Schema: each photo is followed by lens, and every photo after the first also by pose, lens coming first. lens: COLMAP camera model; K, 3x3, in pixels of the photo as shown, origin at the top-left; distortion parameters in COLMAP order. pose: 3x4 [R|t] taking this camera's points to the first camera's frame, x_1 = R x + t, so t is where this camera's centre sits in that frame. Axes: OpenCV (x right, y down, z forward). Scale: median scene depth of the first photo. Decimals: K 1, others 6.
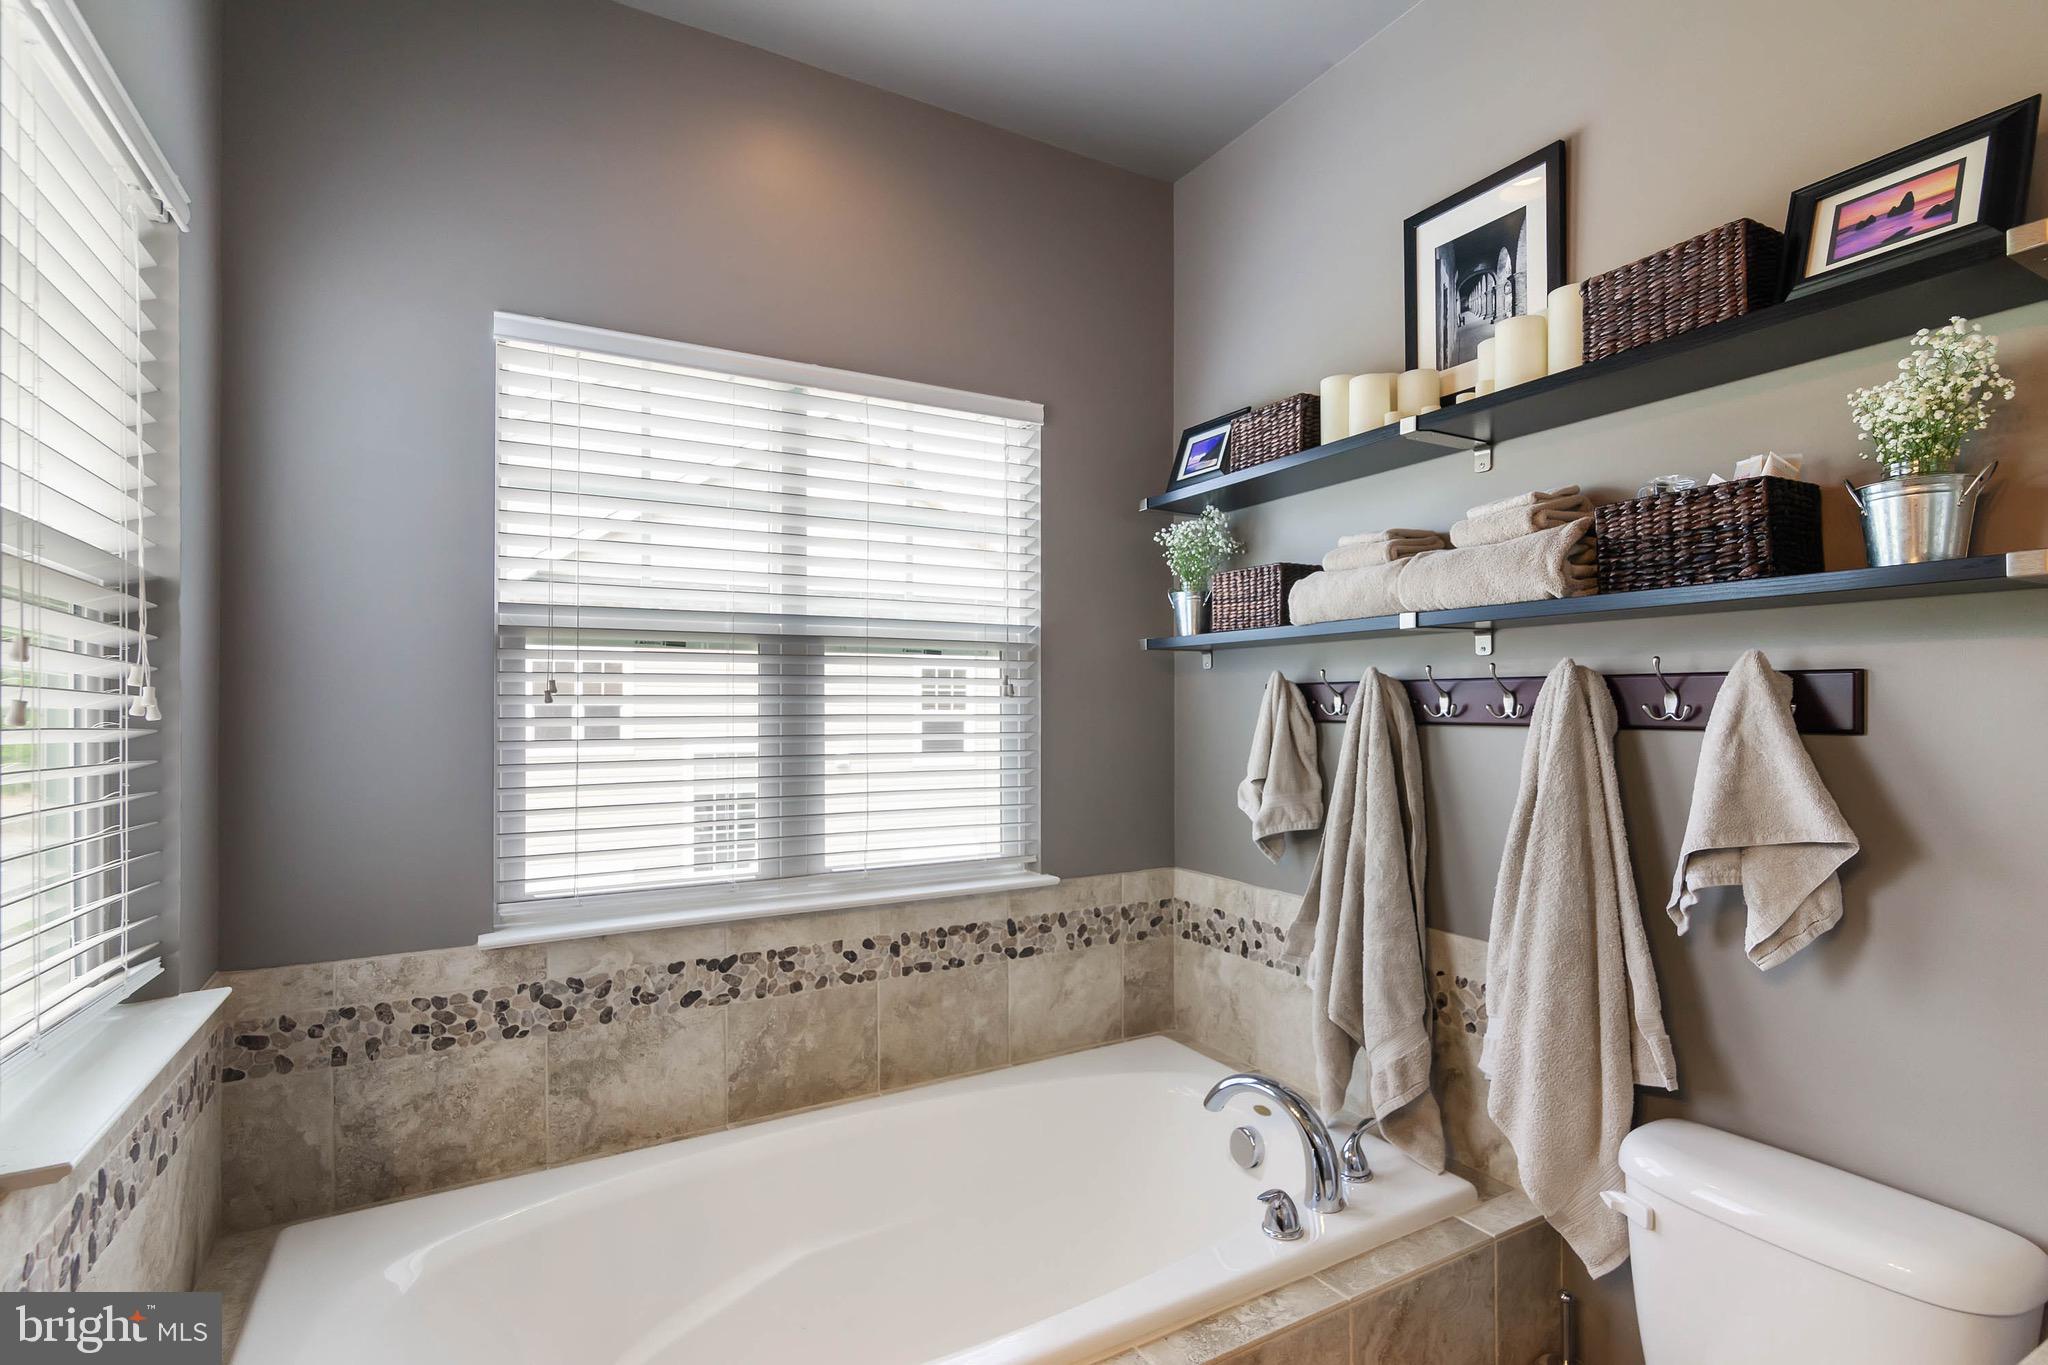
lens RADIAL K [[967.0, 0, 1015.6], [0, 967.0, 705.0], [0, 0, 1]] dist [0.003095, -0.000355]
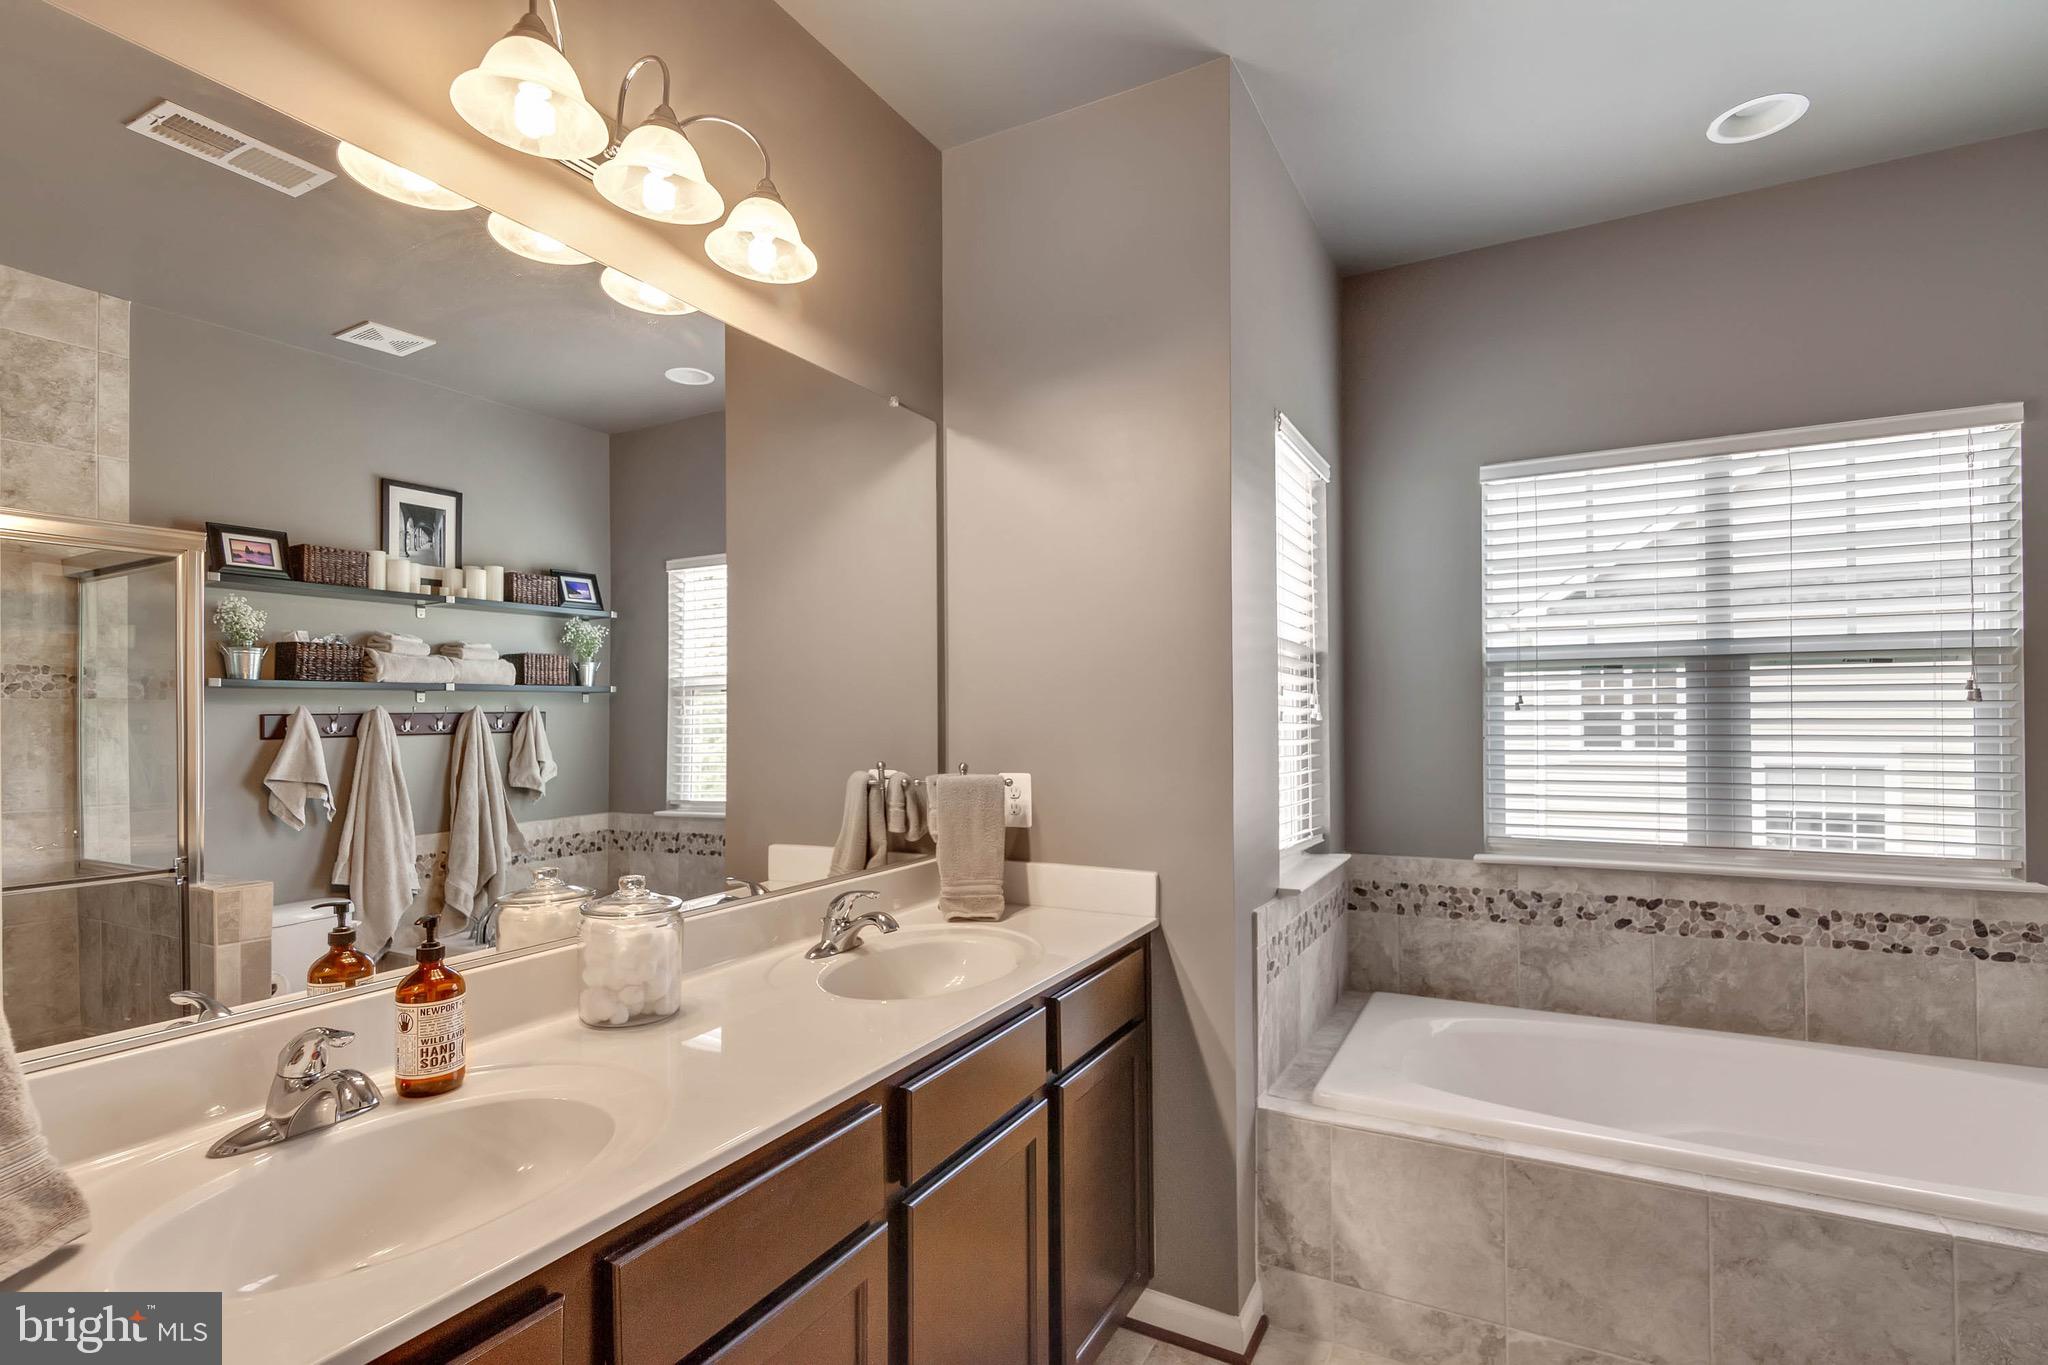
lens RADIAL K [[947.8, 0, 1034.9], [0, 947.8, 699.2], [0, 0, 1]] dist [0.000813, -0.000445]
pose [[0.538441, -0.017101, -0.842490, 0.354149], [0.005058, 0.999842, -0.017063, 0.001630], [0.842648, 0.004926, 0.538442, -0.433695]]
